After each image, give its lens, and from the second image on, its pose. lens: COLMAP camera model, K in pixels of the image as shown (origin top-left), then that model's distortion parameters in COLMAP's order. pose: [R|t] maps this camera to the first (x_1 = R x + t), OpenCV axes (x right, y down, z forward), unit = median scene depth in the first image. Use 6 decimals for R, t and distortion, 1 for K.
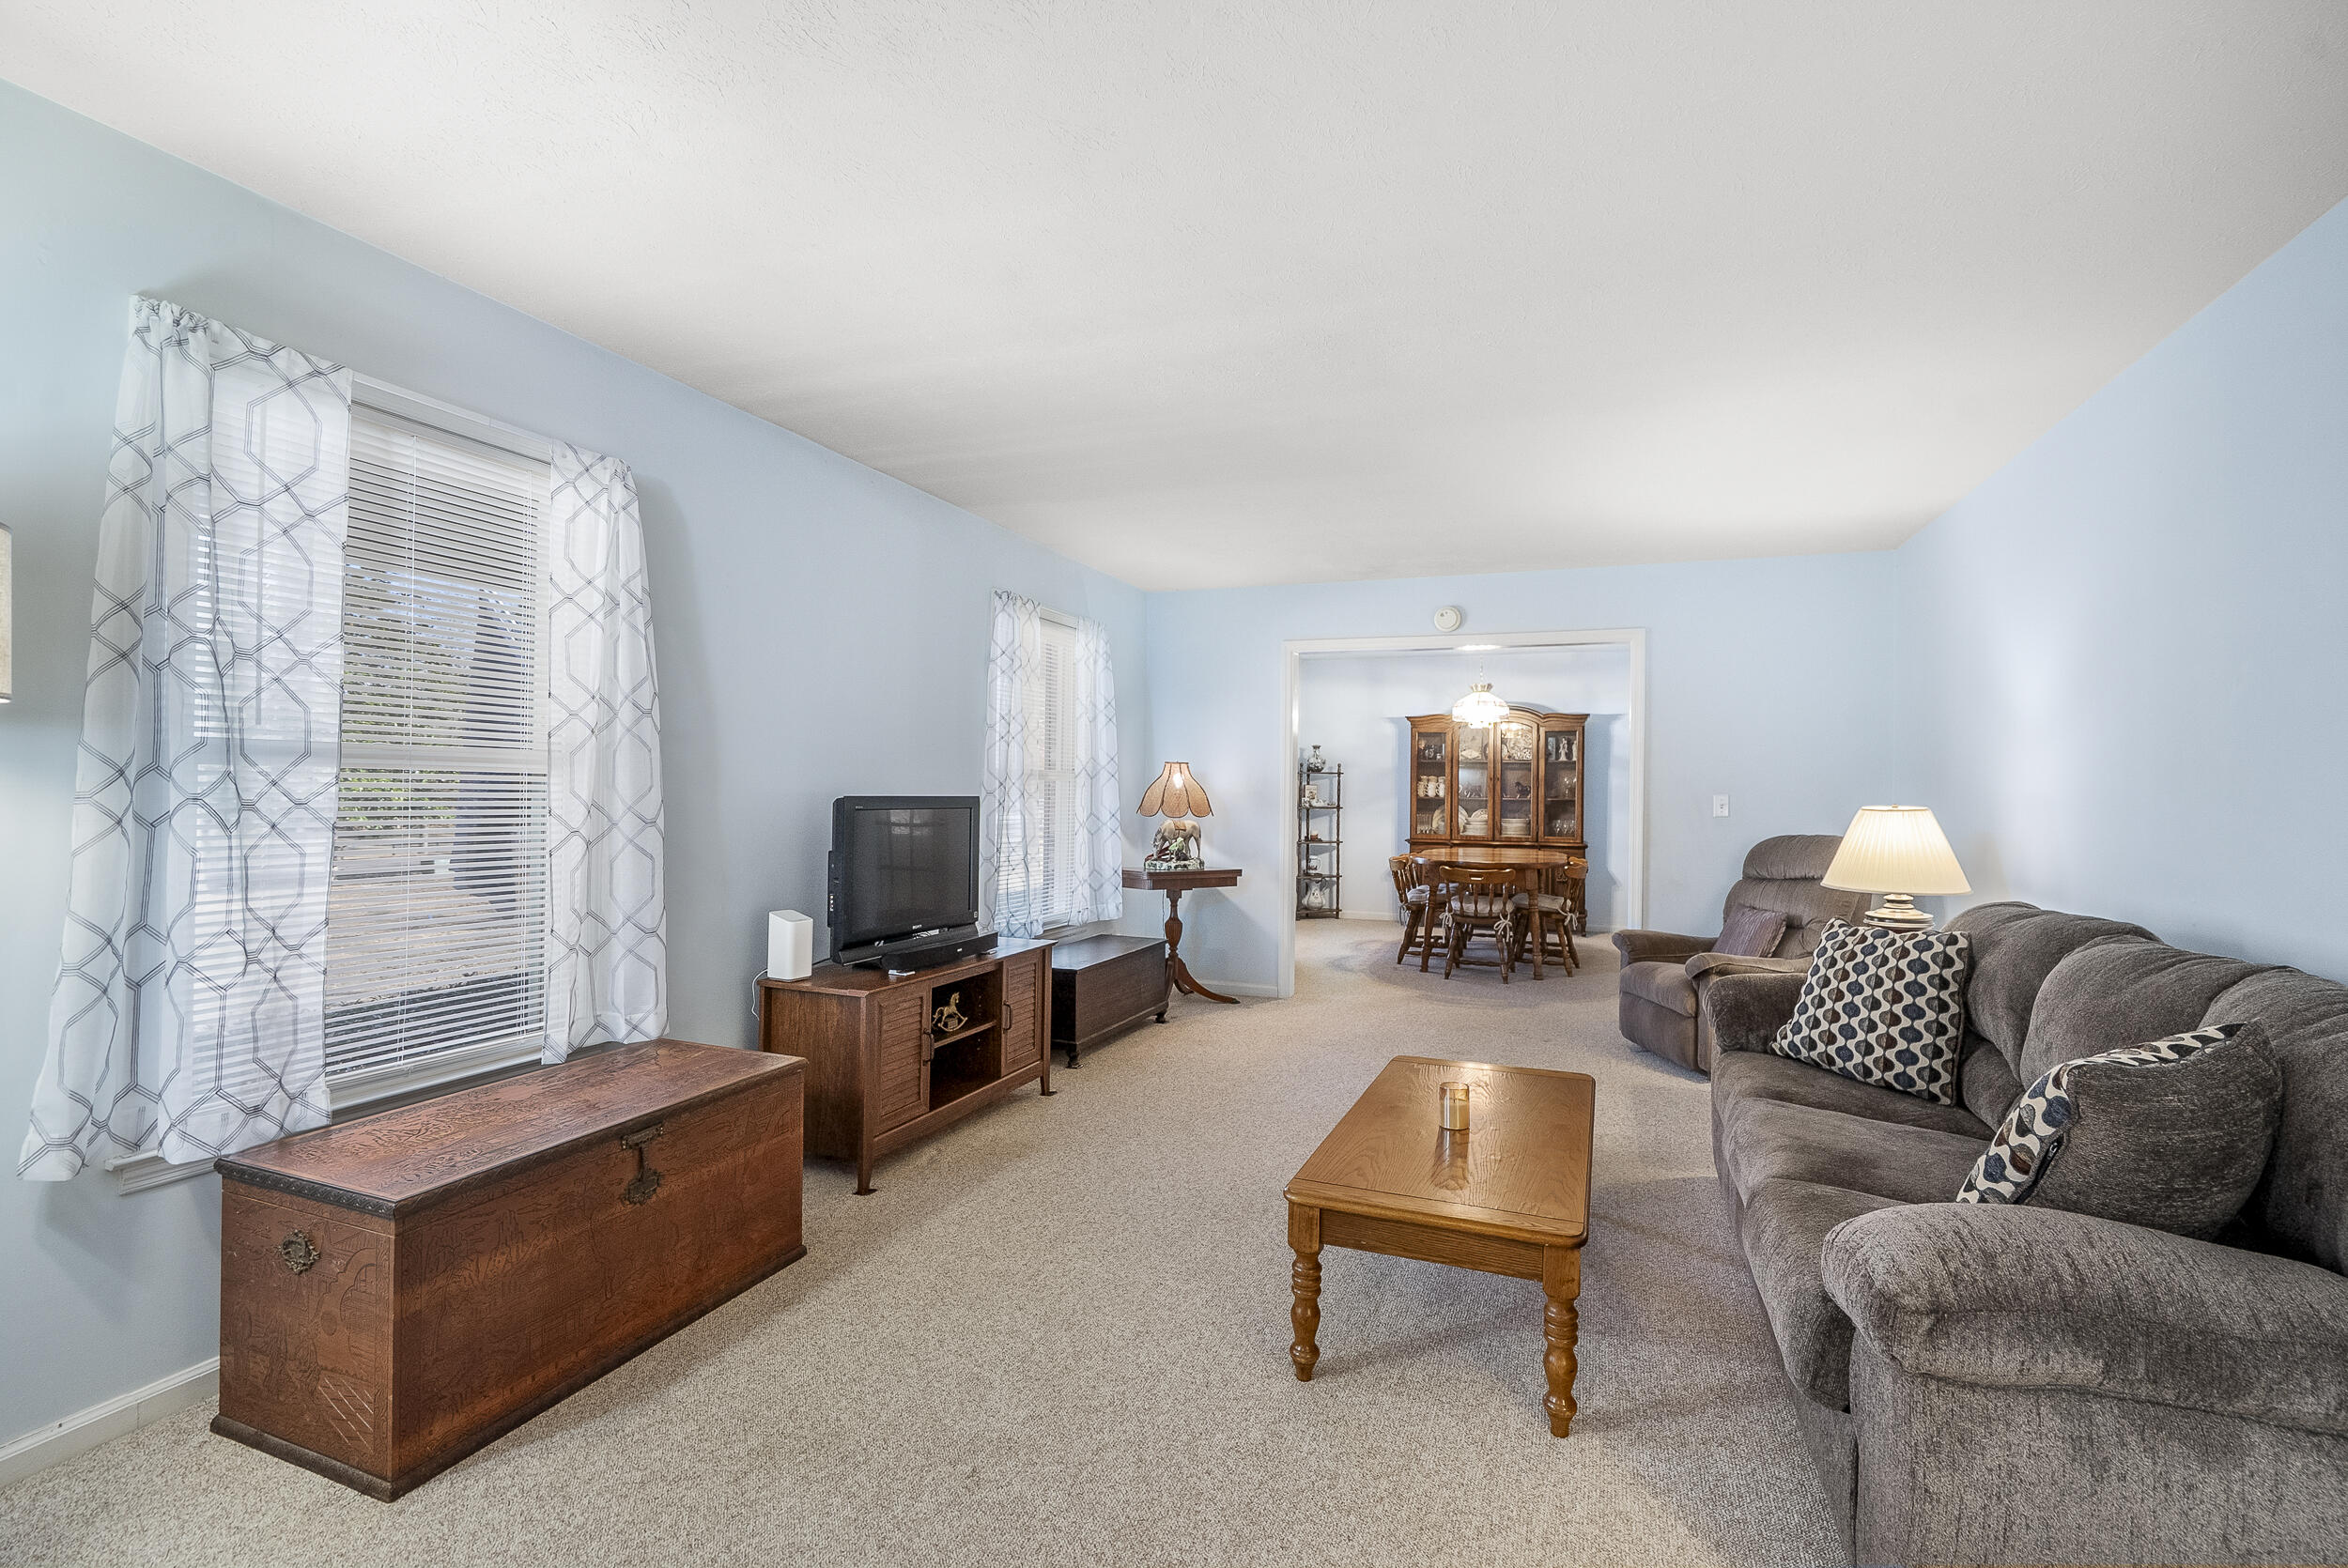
lens RADIAL K [[1098.0, 0, 1174.0], [0, 1098.0, 784.0], [0, 0, 1]] dist [-0.001728, -0.000309]
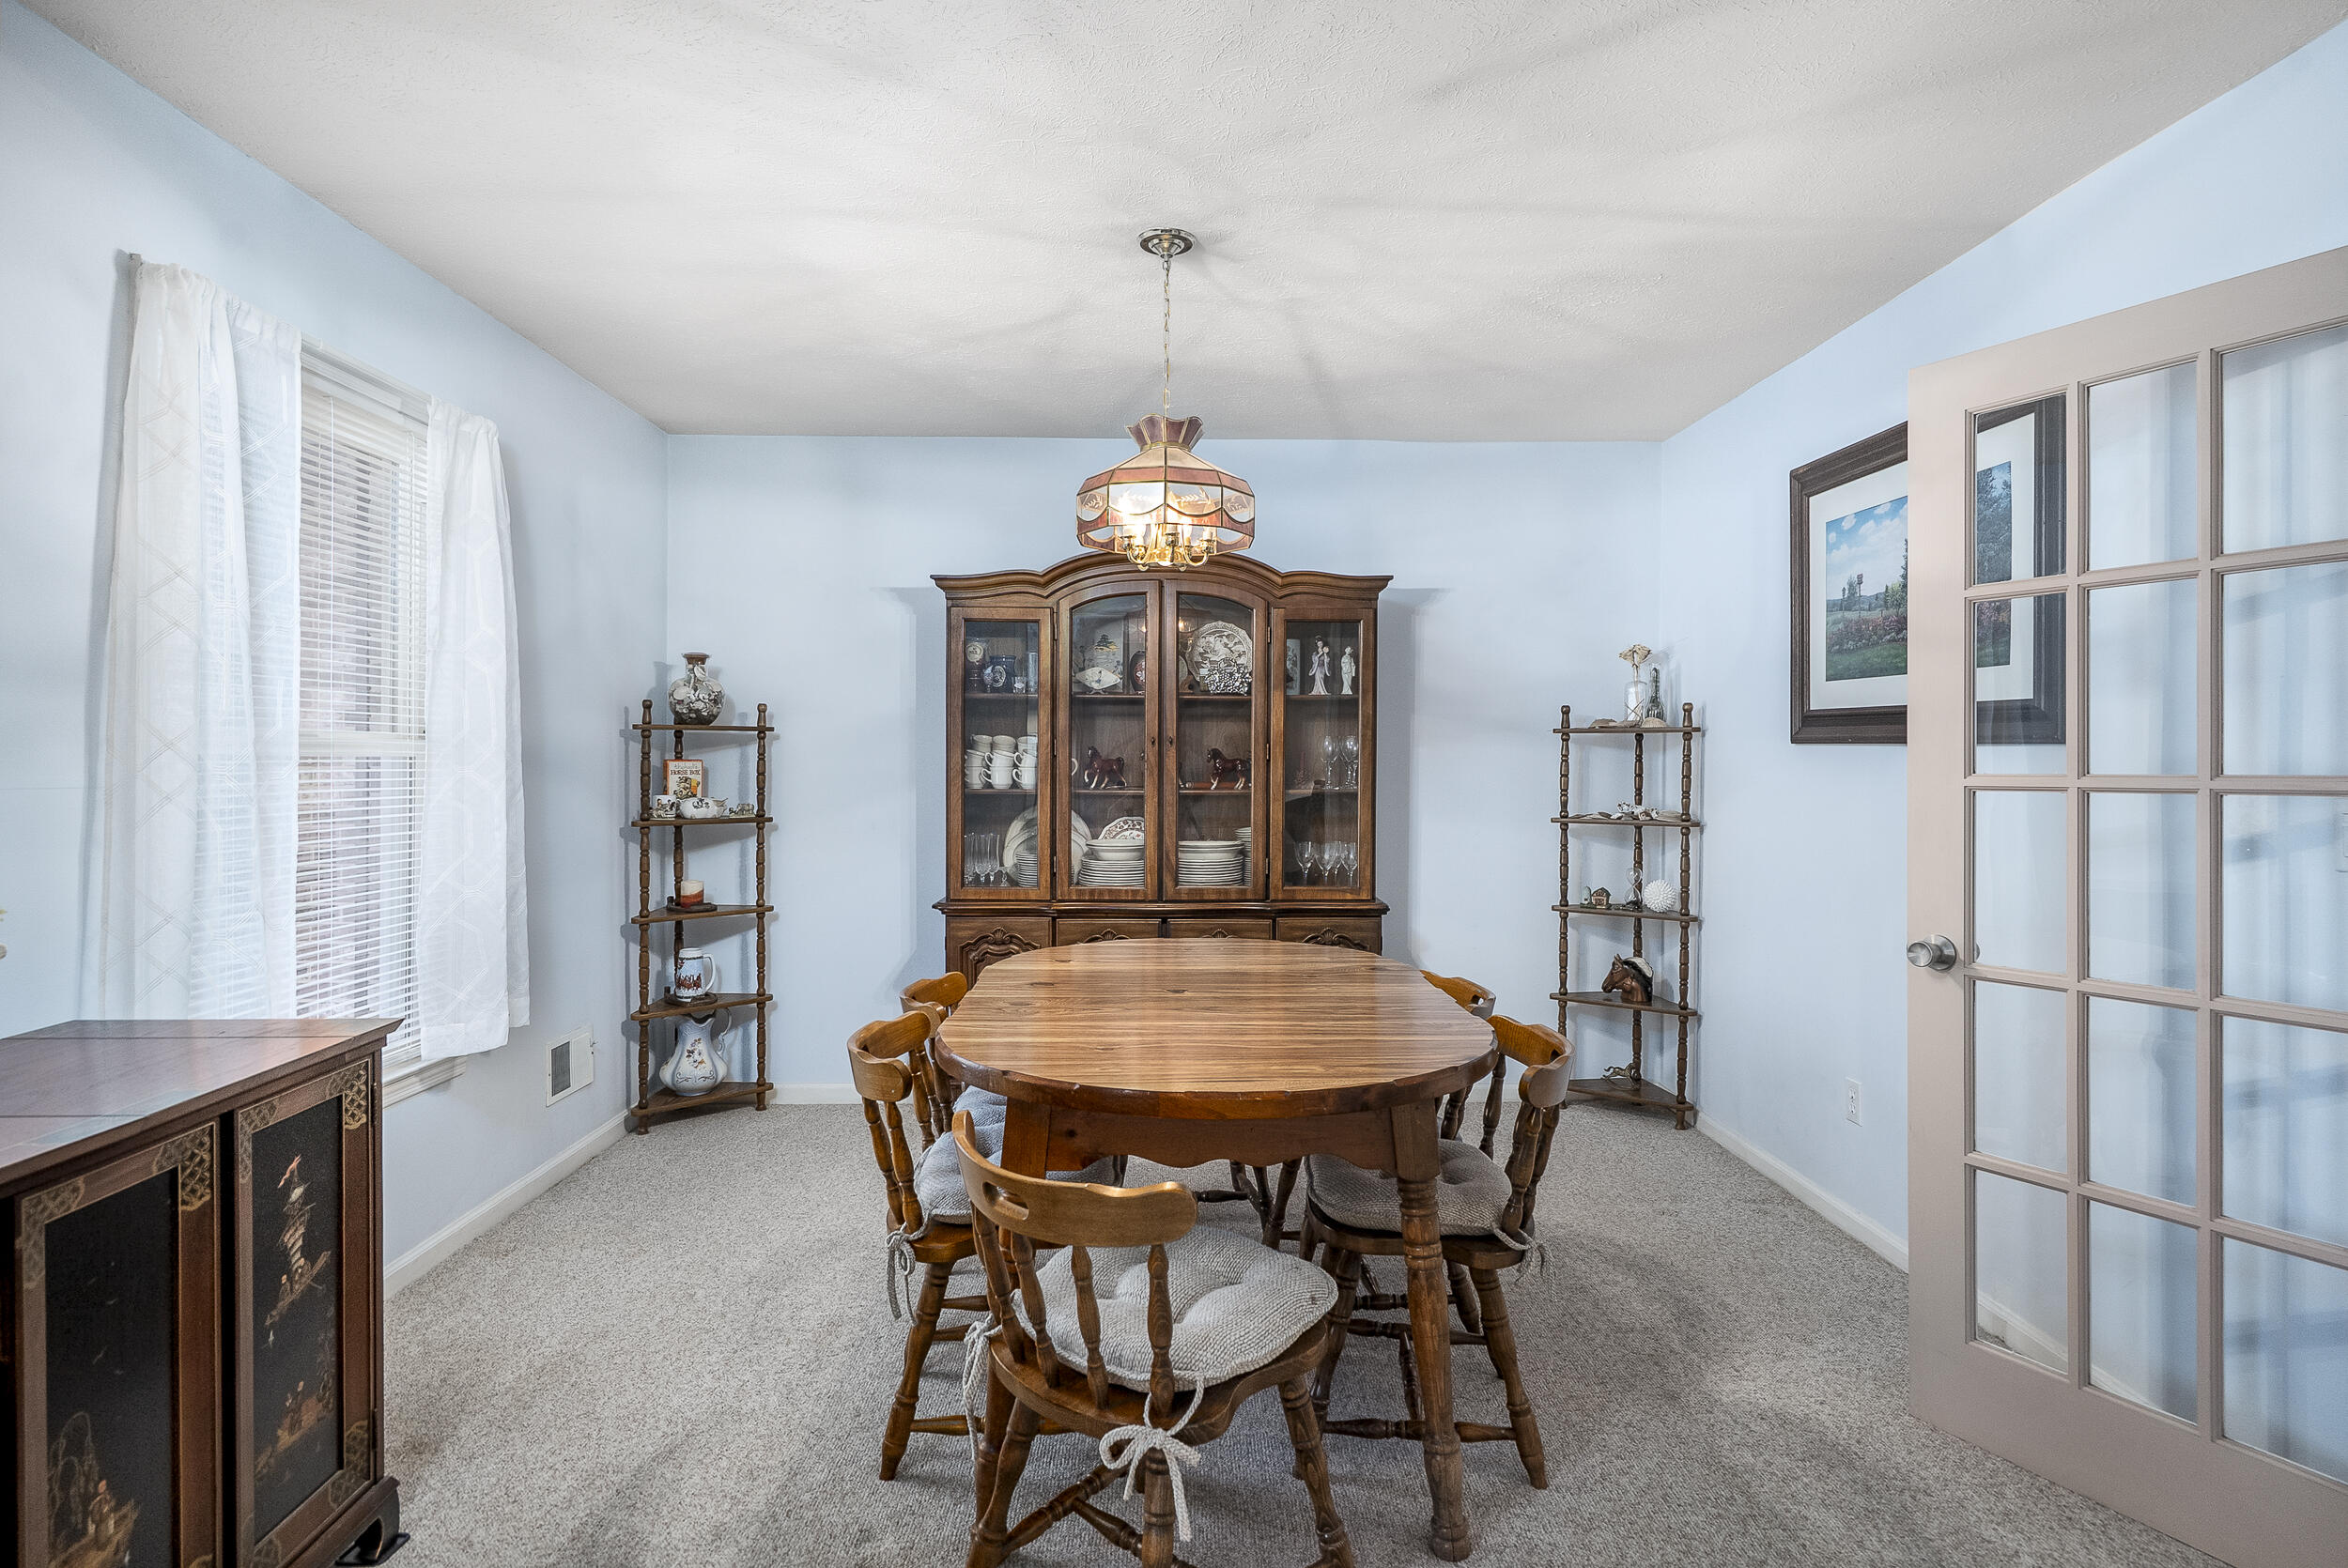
lens RADIAL K [[1196.7, 0, 1179.5], [0, 1196.7, 755.0], [0, 0, 1]] dist [0.001371, 0.000360]
pose [[0.926240, -0.004739, 0.376904, 0.133882], [0.008072, 0.999941, -0.007265, 0.003481], [-0.376847, 0.009771, 0.926224, 0.585580]]
